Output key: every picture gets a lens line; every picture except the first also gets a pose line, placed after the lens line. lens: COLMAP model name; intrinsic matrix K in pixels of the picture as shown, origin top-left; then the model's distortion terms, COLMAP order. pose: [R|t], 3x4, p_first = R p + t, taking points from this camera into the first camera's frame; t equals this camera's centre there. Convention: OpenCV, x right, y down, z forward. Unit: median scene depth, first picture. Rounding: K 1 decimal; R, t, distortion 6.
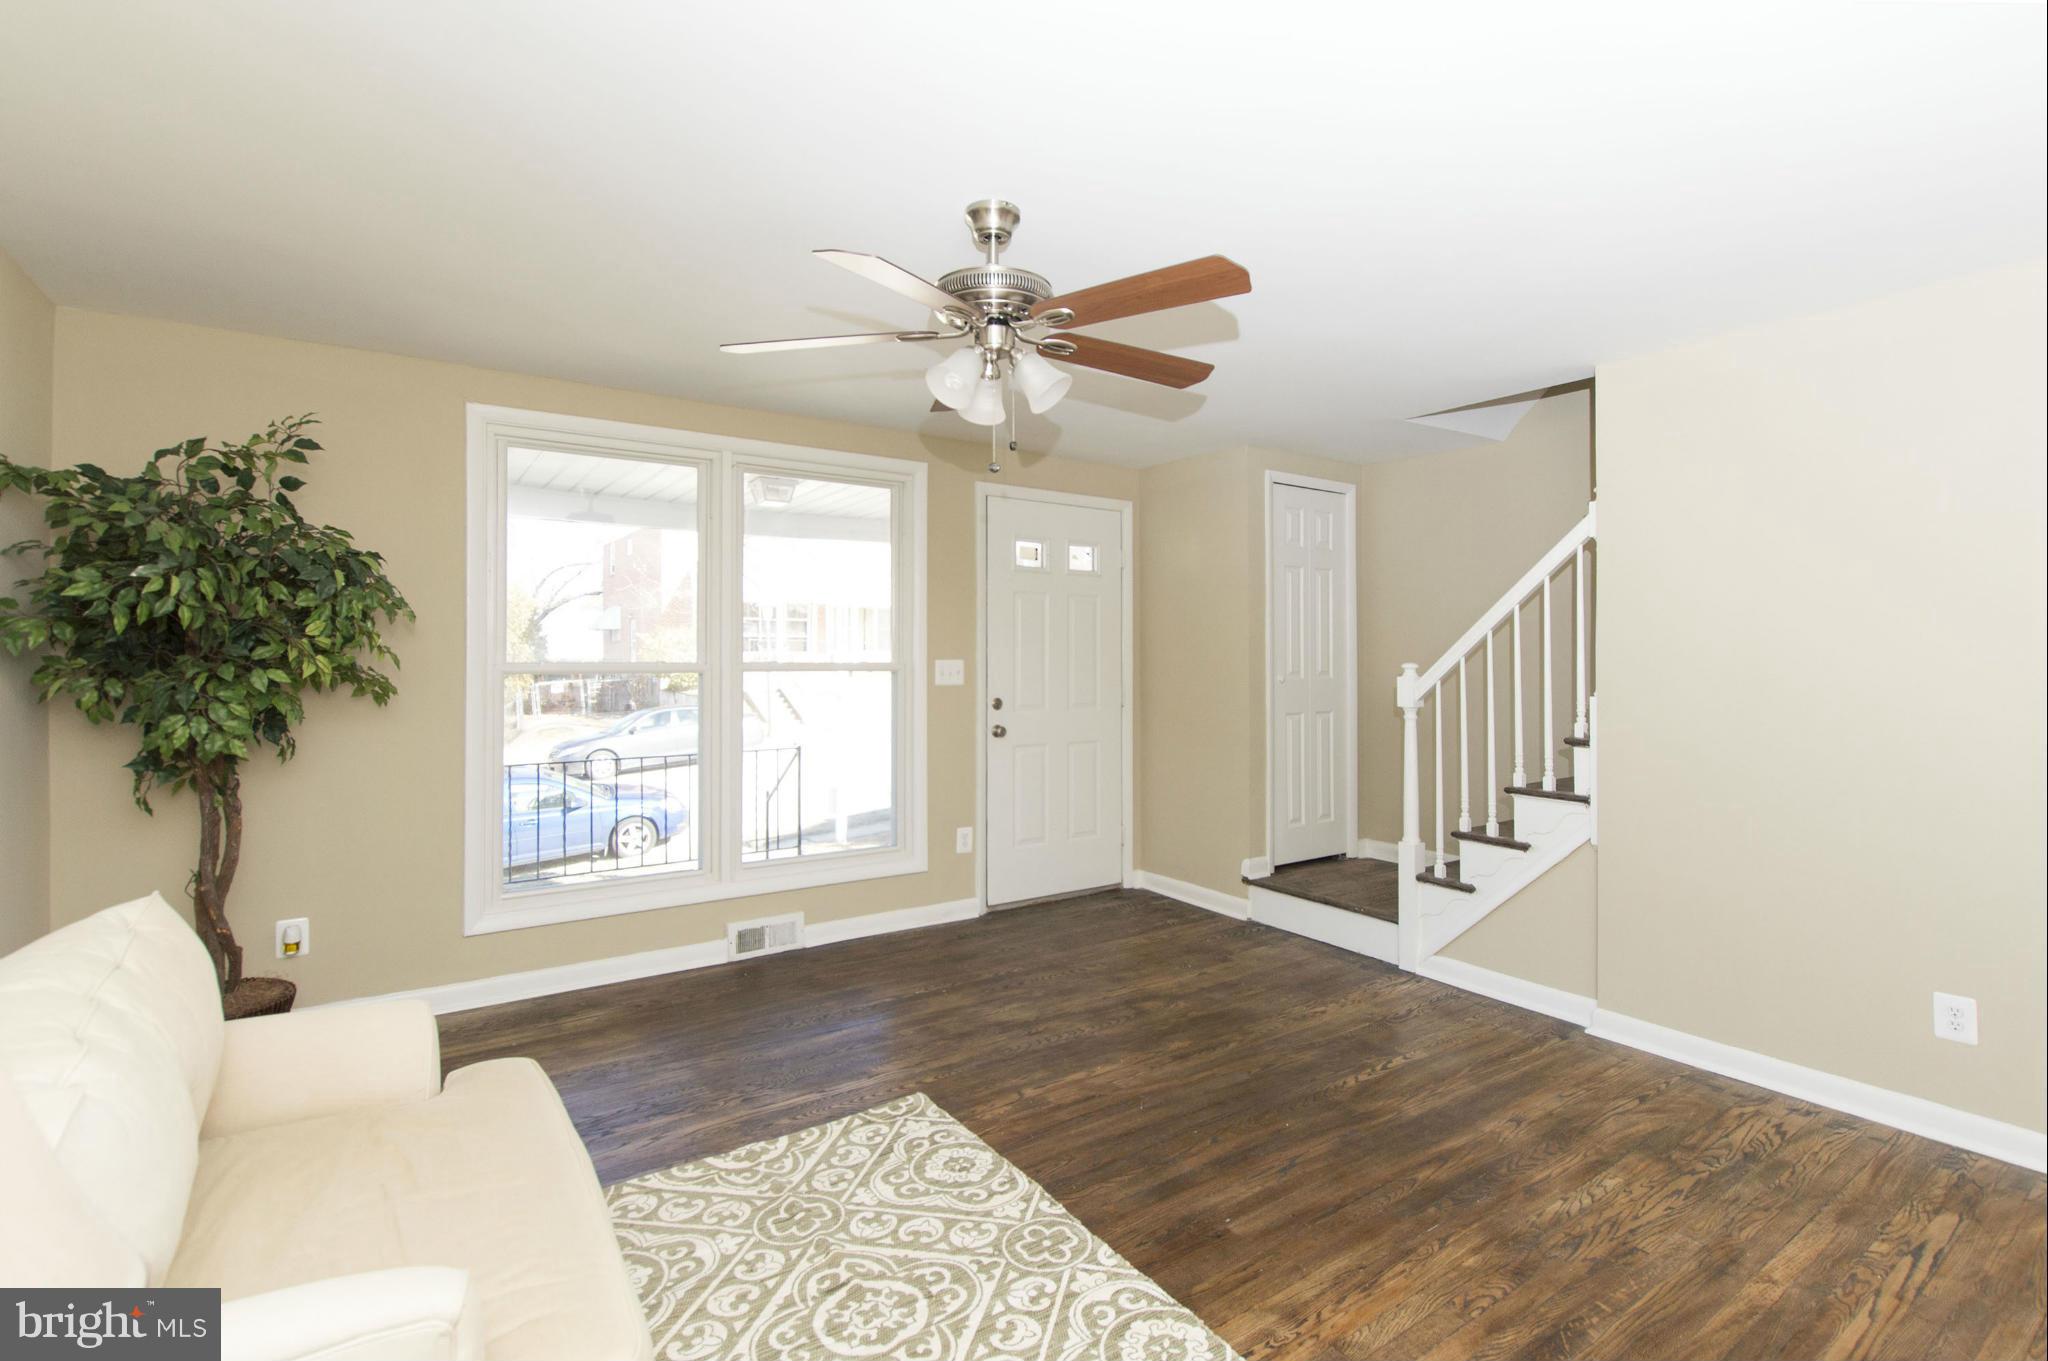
lens RADIAL K [[962.6, 0, 1007.3], [0, 962.6, 664.6], [0, 0, 1]] dist [-0.001319, -0.002286]
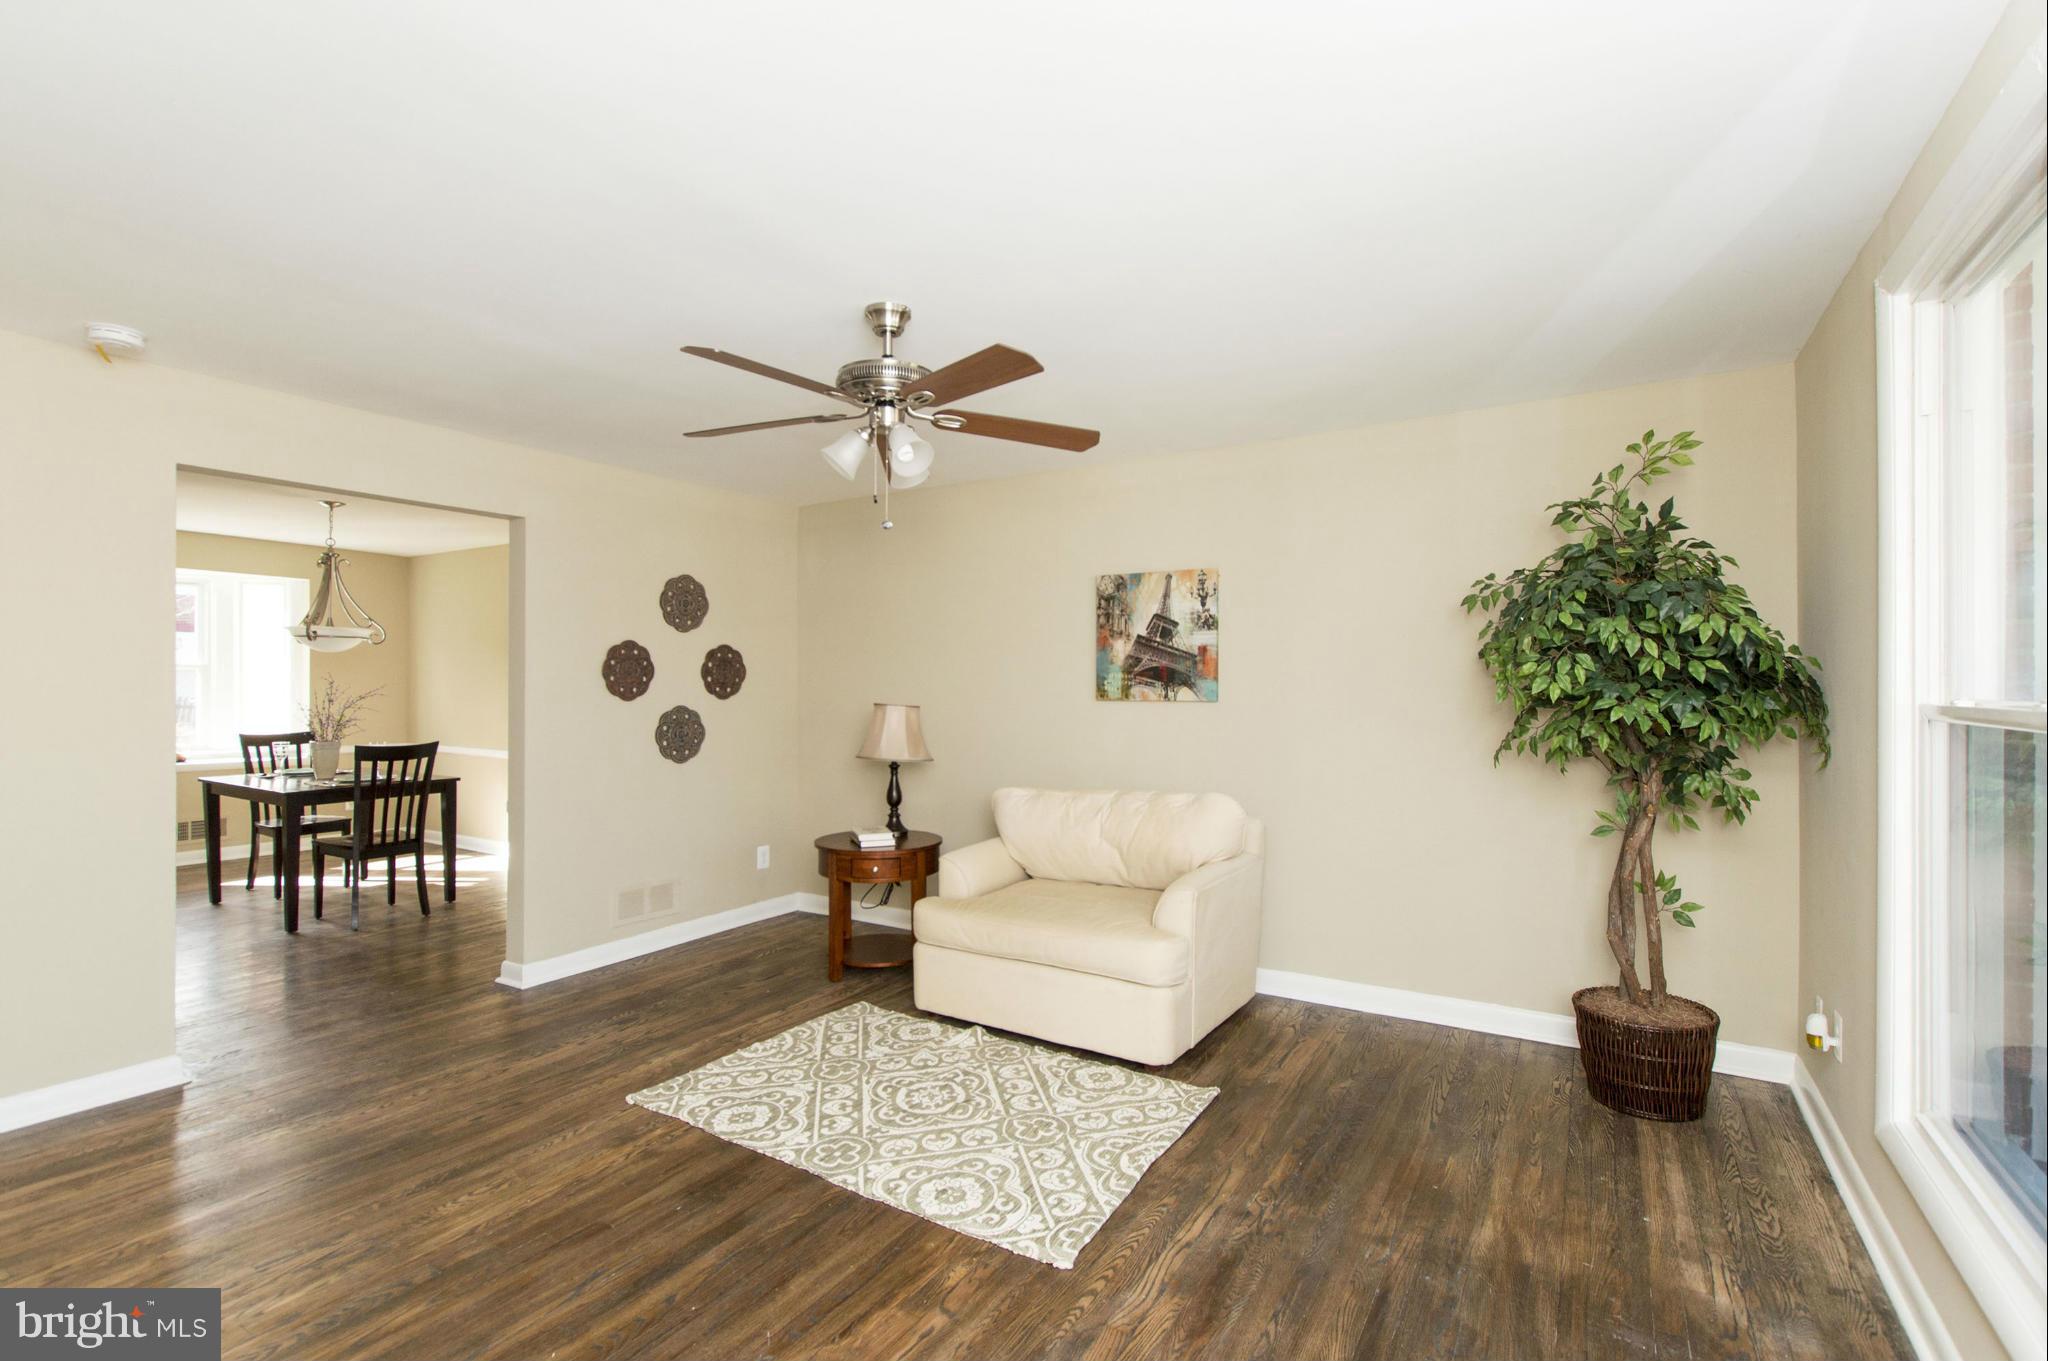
lens RADIAL K [[928.2, 0, 1014.2], [0, 928.2, 692.2], [0, 0, 1]] dist [0.001747, -0.003025]
pose [[-0.908721, -0.000991, -0.417403, 0.257491], [-0.009007, 0.999811, 0.017236, -0.016603], [0.417307, 0.019422, -0.908558, 1.667526]]
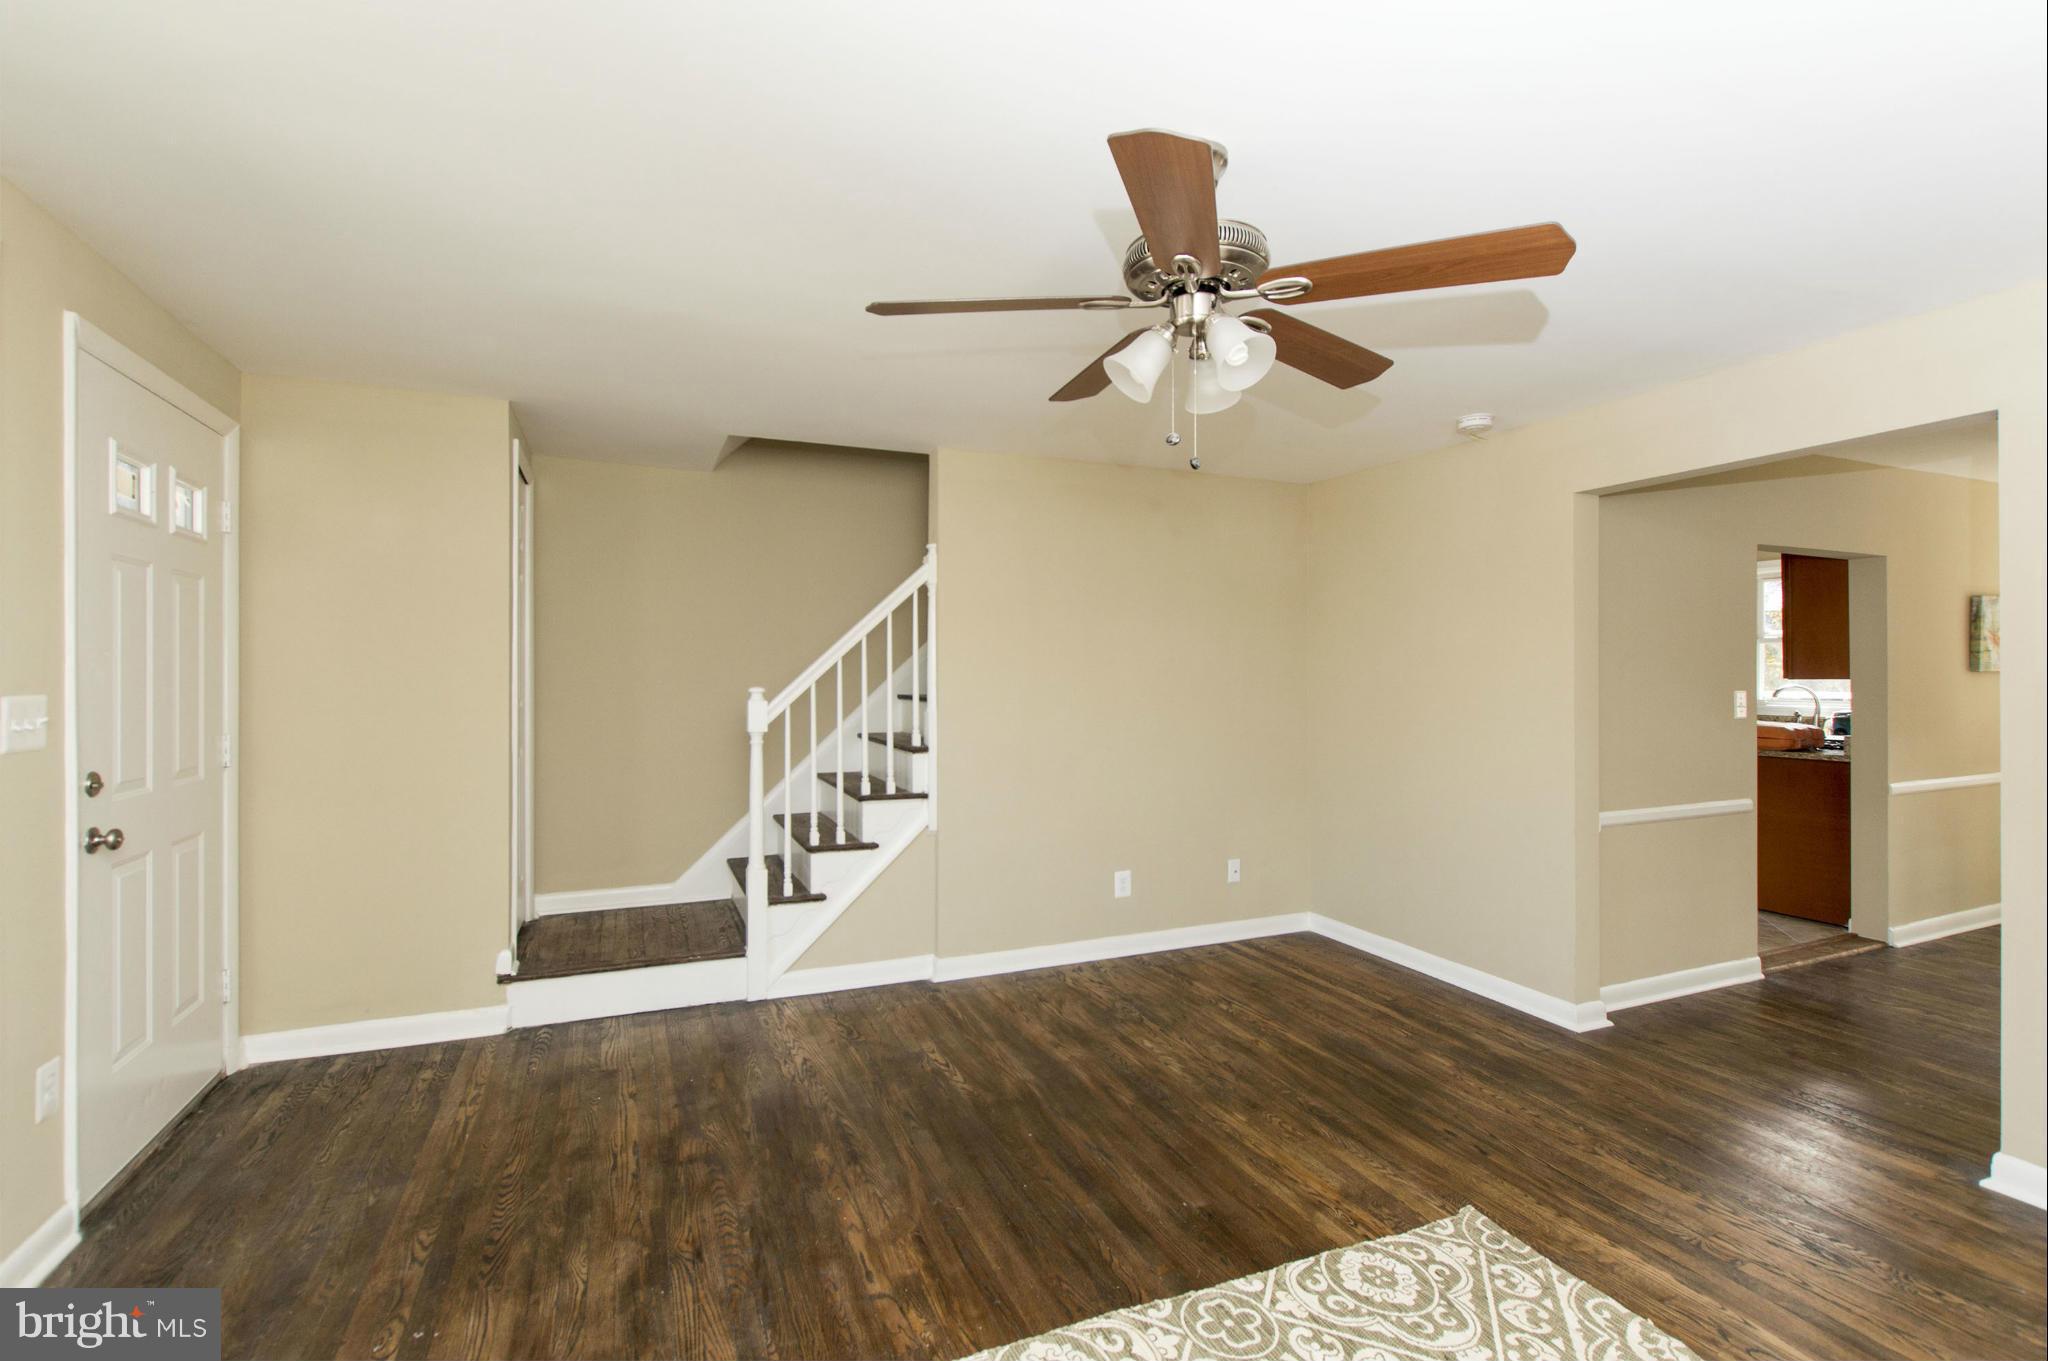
lens RADIAL K [[928.2, 0, 1024.9], [0, 928.2, 670.1], [0, 0, 1]] dist [0.001747, -0.003025]
pose [[0.183271, 0.003751, 0.983055, -0.666929], [0.010867, 0.999924, -0.005841, -0.016407], [-0.983002, 0.011754, 0.183217, 0.780995]]
